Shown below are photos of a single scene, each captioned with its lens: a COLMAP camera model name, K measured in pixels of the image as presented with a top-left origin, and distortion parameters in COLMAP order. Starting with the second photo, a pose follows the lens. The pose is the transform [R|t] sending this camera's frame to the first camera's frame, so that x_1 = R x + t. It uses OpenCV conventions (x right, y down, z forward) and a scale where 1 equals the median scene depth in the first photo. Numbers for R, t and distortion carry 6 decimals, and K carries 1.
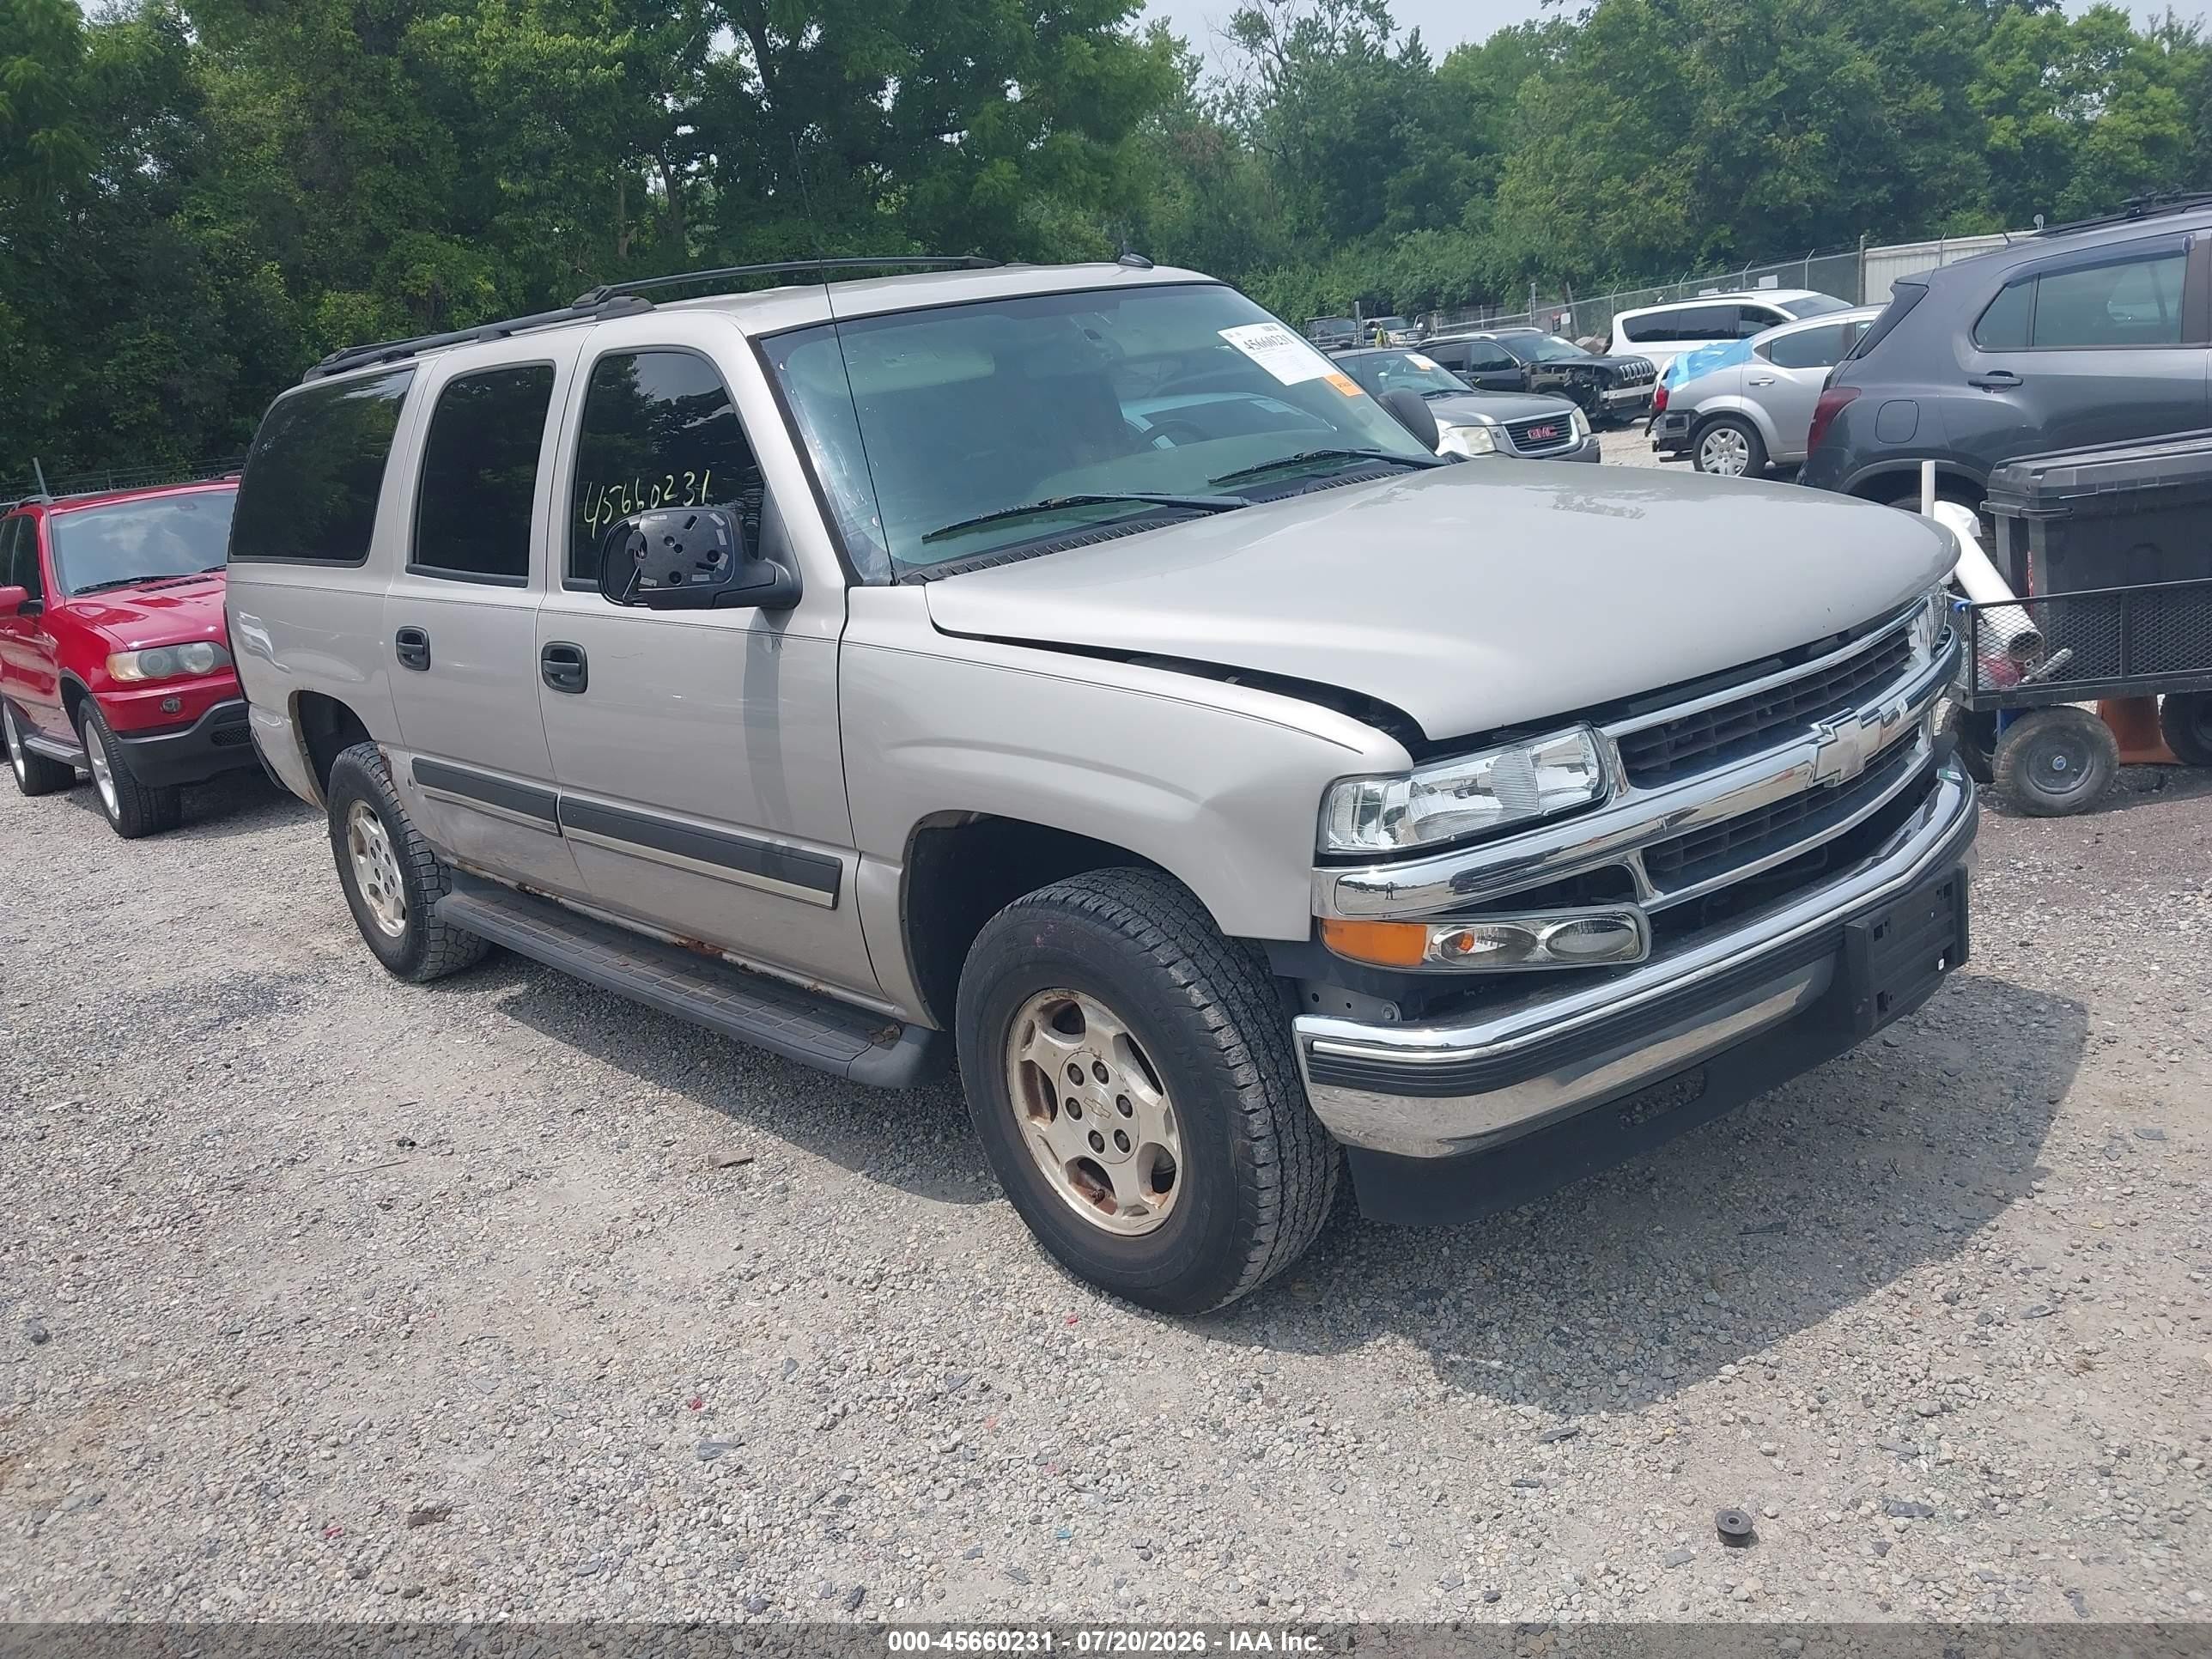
lens RADIAL K [[2096.6, 0, 1106.0], [0, 2096.6, 829.5], [0, 0, 1]] dist [-0.077580, -0.003244]
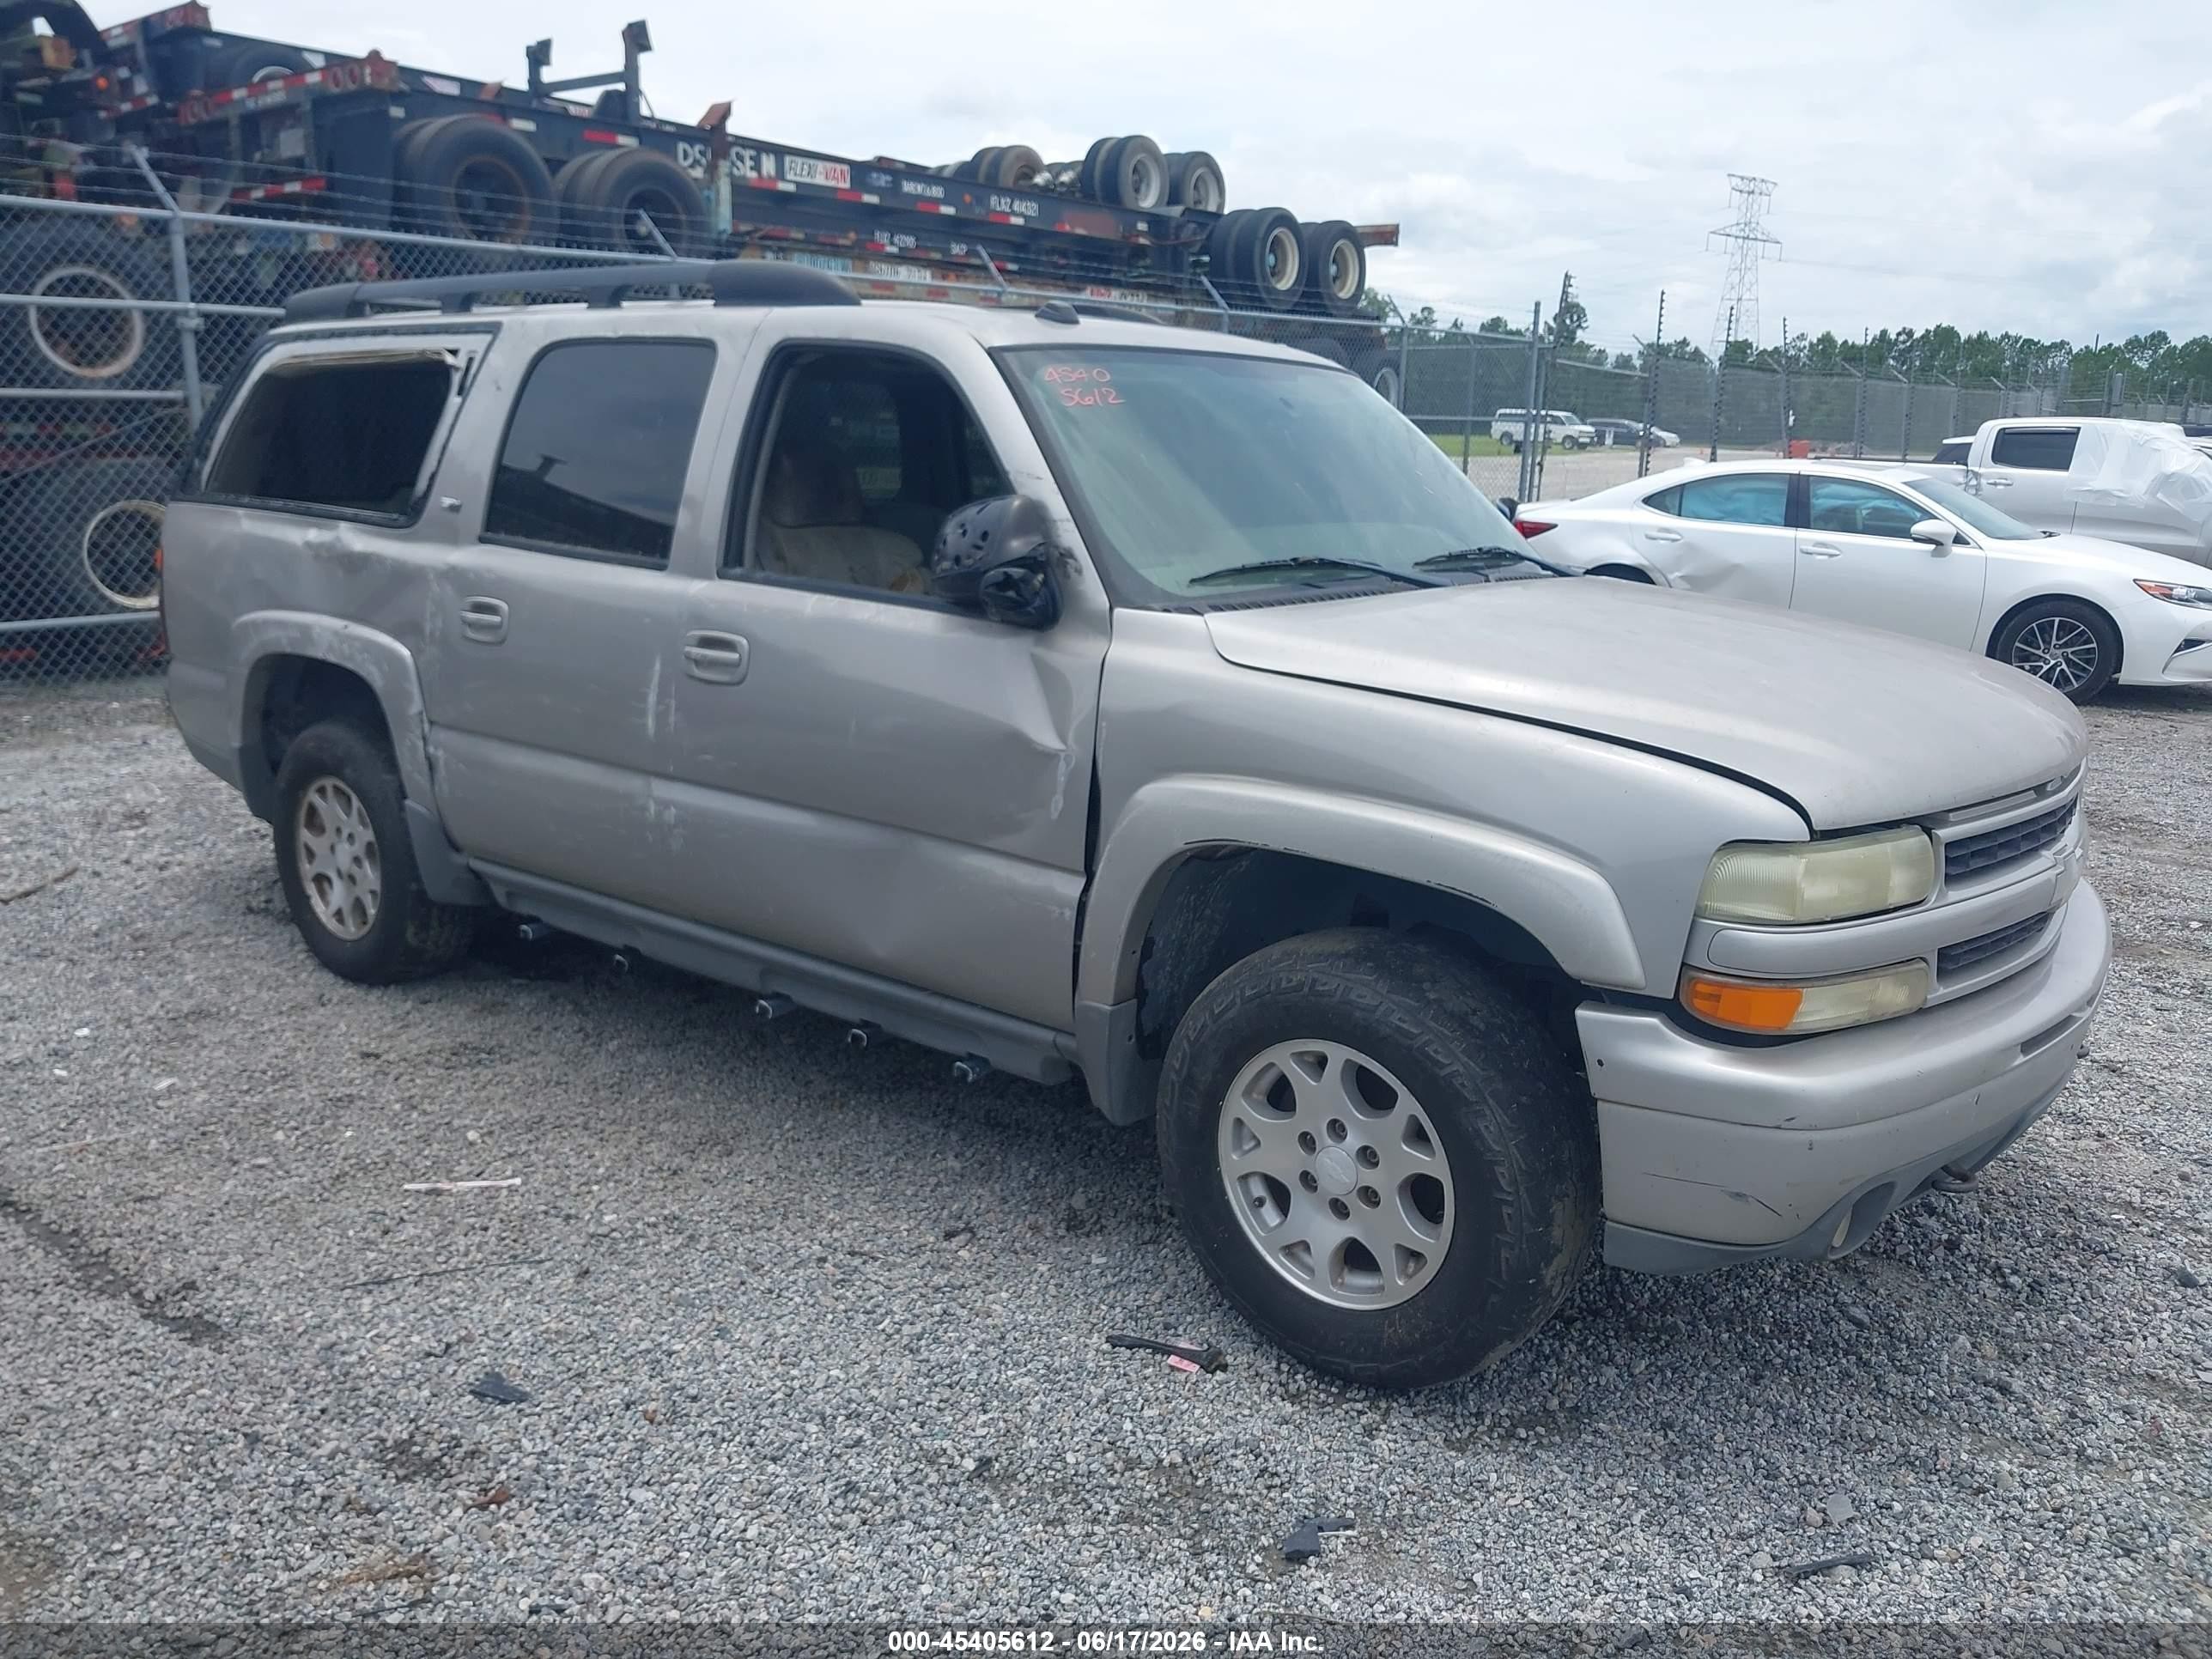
lens RADIAL K [[2096.6, 0, 1106.0], [0, 2096.6, 829.5], [0, 0, 1]] dist [-0.077580, -0.003244]
pose [[0.974563, 0.119709, 0.189465, -0.298920], [-0.108160, 0.991652, -0.070204, 0.056229], [-0.196288, 0.047925, 0.979374, 0.045582]]
